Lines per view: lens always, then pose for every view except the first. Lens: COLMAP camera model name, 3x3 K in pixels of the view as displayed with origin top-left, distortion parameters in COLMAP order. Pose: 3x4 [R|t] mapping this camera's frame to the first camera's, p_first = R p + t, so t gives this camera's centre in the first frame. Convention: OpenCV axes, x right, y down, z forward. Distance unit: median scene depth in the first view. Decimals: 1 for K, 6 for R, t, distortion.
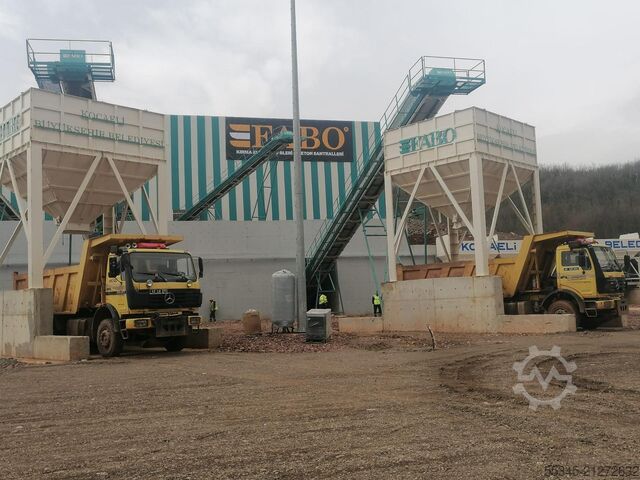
lens RADIAL K [[639.6, 0, 318.6], [0, 639.6, 239.8], [0, 0, 1]] dist [-0.014411, 0.000000]
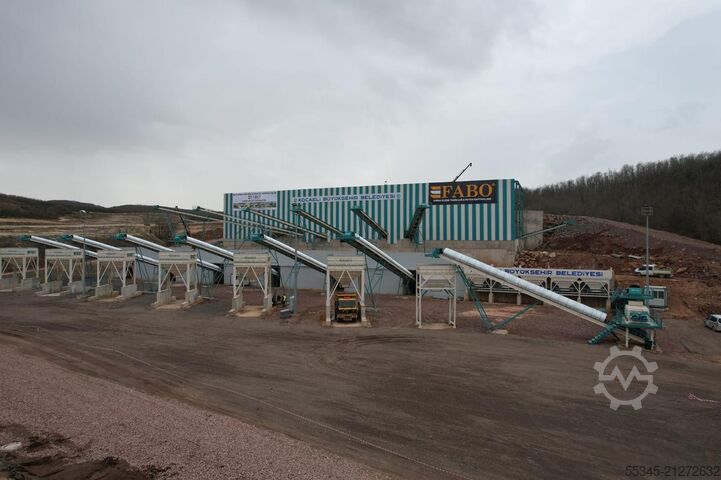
lens RADIAL K [[460.6, 0, 360.1], [0, 460.6, 234.6], [0, 0, 1]] dist [-0.071986, 0.060695]
pose [[0.767122, 0.035045, -0.640543, 0.599057], [0.030068, 0.995445, 0.090472, -0.165447], [0.640796, -0.088663, 0.762574, -0.231948]]
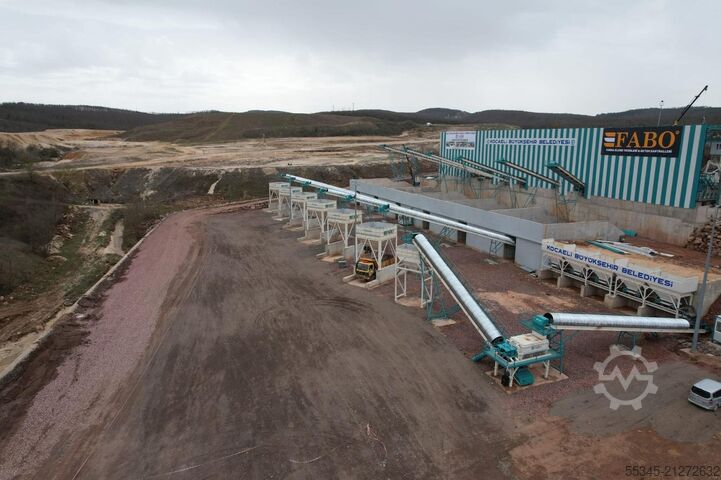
lens RADIAL K [[460.6, 0, 361.7], [0, 460.6, 239.7], [0, 0, 1]] dist [-0.071986, 0.060695]
pose [[0.123081, 0.247793, -0.960963, 0.962881], [0.092981, 0.961186, 0.259760, -0.272730], [0.988031, -0.121323, 0.095264, 0.228910]]
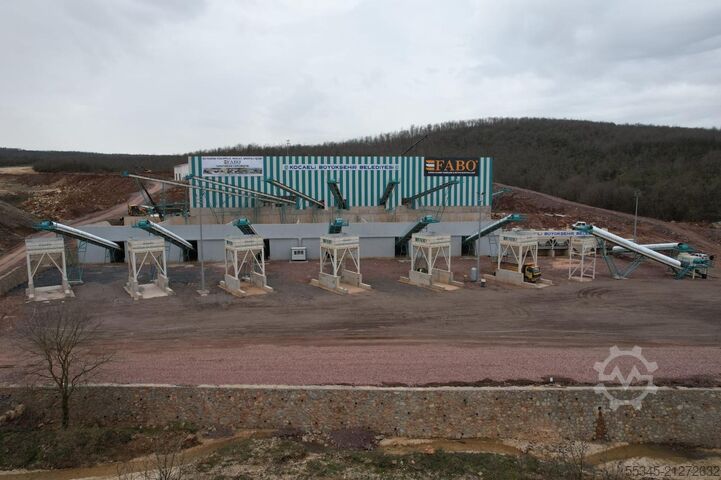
lens RADIAL K [[460.6, 0, 357.9], [0, 460.6, 238.0], [0, 0, 1]] dist [-0.071986, 0.060695]
pose [[0.988818, 0.053325, -0.139266, -0.134576], [-0.021249, 0.974735, 0.222350, -0.266201], [0.147604, -0.216905, 0.964969, -0.682284]]
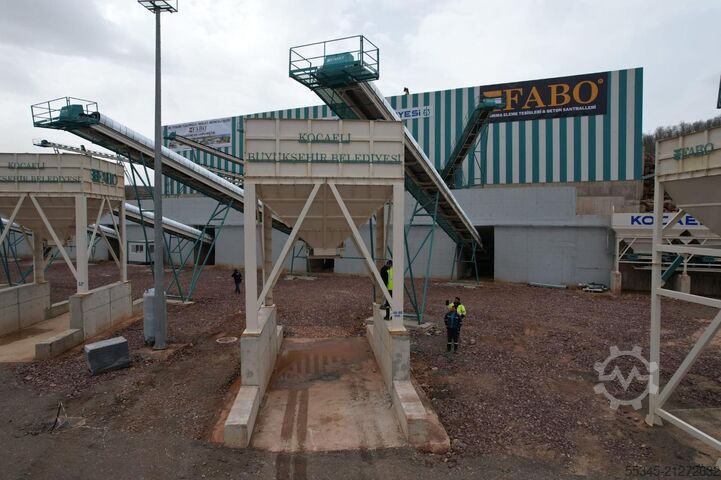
lens RADIAL K [[460.6, 0, 361.8], [0, 460.6, 240.0], [0, 0, 1]] dist [-0.071986, 0.060695]
pose [[0.775374, 0.065680, -0.628078, 0.220452], [0.032660, 0.989075, 0.143750, -0.042001], [0.630658, -0.131973, 0.764758, 0.197219]]
